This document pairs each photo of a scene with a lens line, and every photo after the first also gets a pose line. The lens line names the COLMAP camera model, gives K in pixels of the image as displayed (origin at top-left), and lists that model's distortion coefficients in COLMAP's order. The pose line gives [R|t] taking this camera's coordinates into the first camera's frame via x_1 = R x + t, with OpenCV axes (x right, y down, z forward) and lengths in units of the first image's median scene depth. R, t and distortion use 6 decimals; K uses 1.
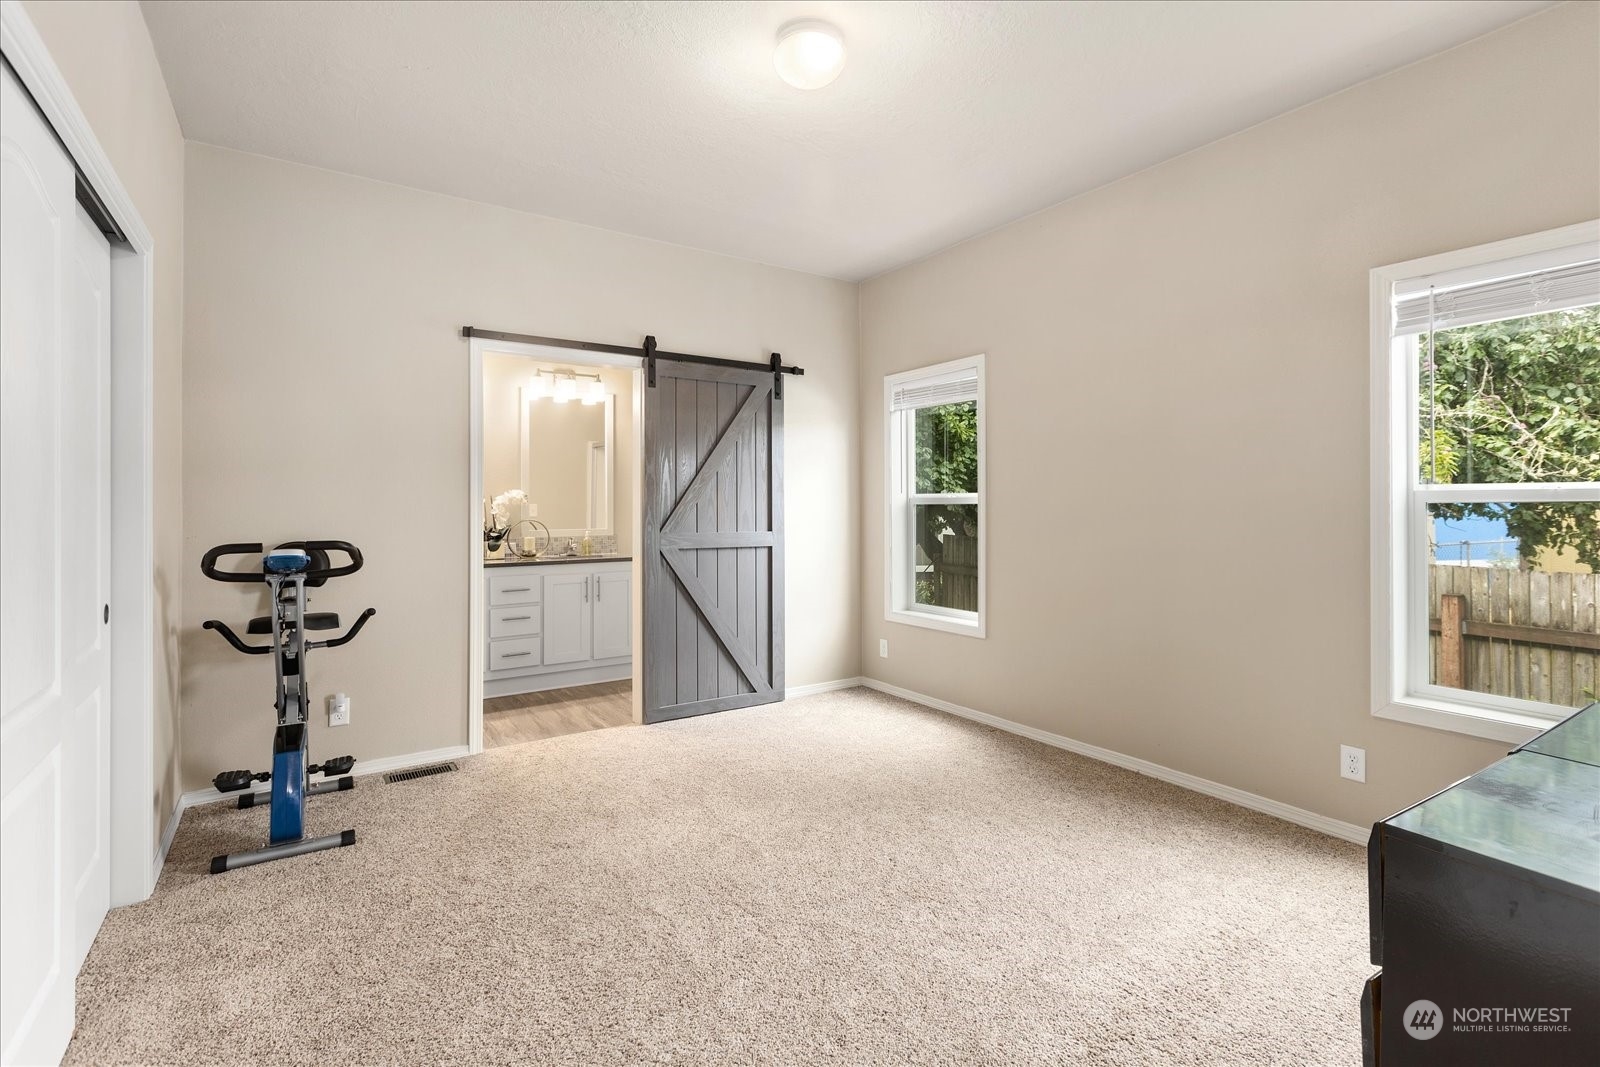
lens RADIAL K [[745.0, 0, 789.7], [0, 745.0, 502.9], [0, 0, 1]] dist [0.000793, -0.000124]
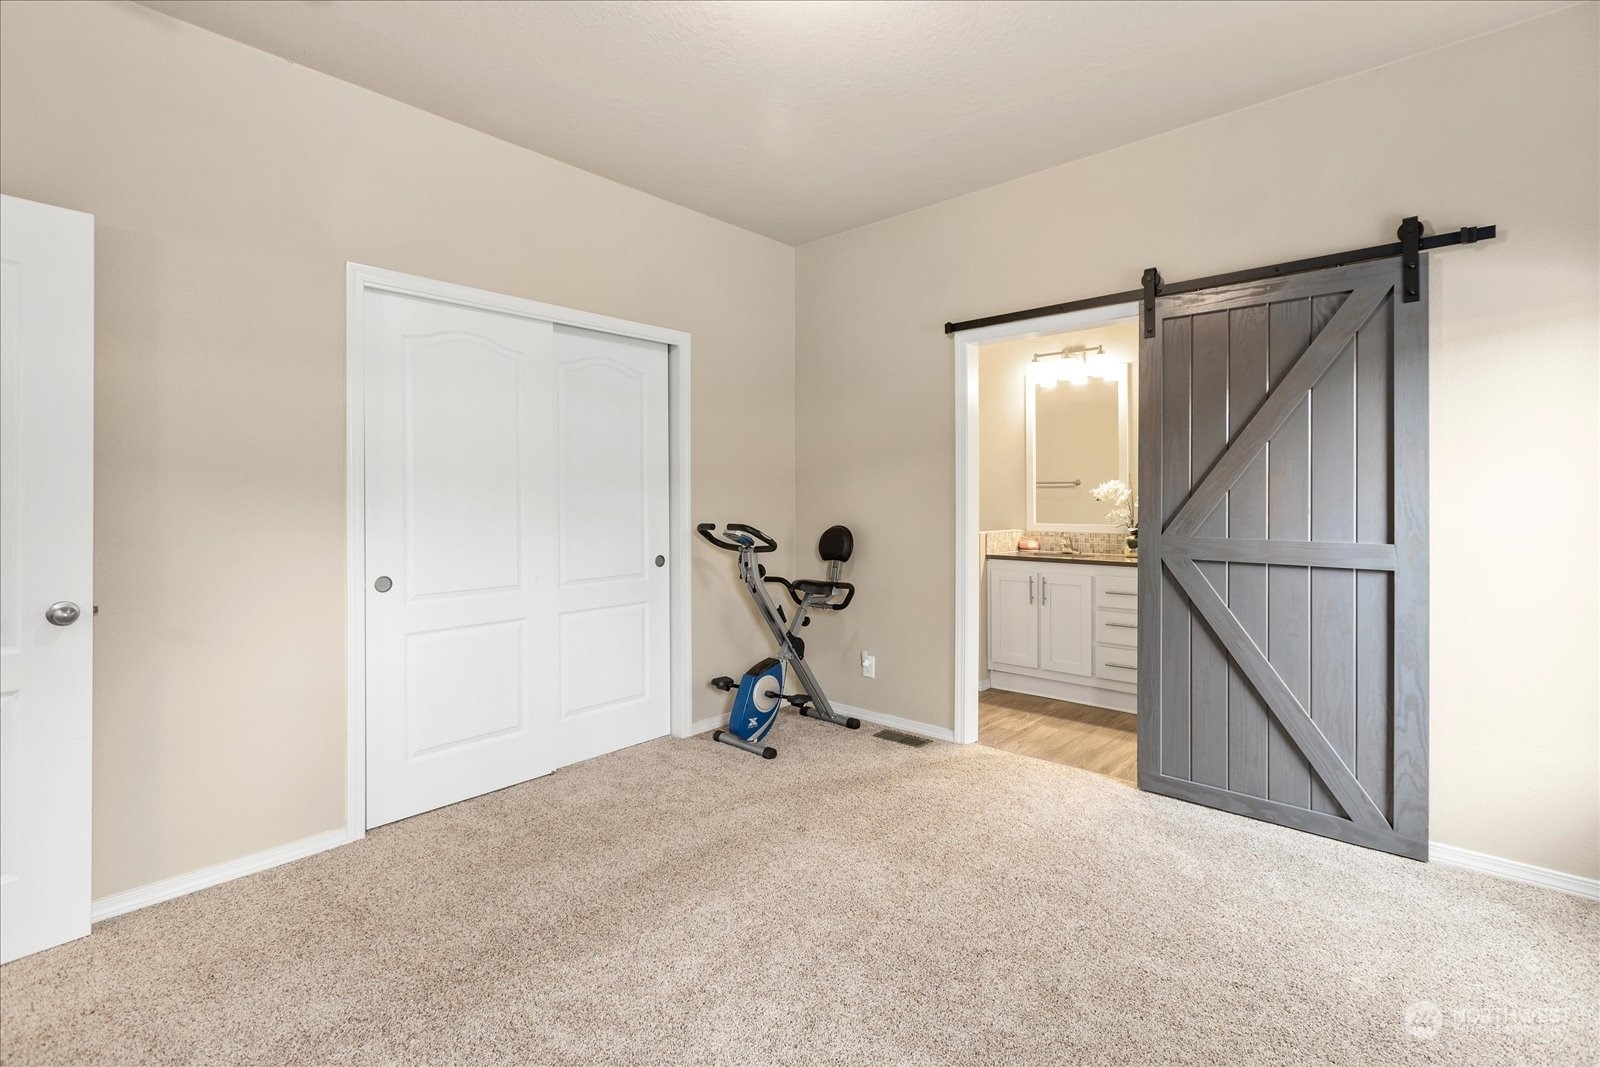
lens RADIAL K [[728.0, 0, 793.8], [0, 728.0, 500.1], [0, 0, 1]] dist [0.000511, -0.000232]
pose [[0.251127, 0.003834, -0.967947, 0.422347], [0.004615, 0.999976, 0.005158, 0.000498], [0.967943, -0.005762, 0.251103, 0.472353]]
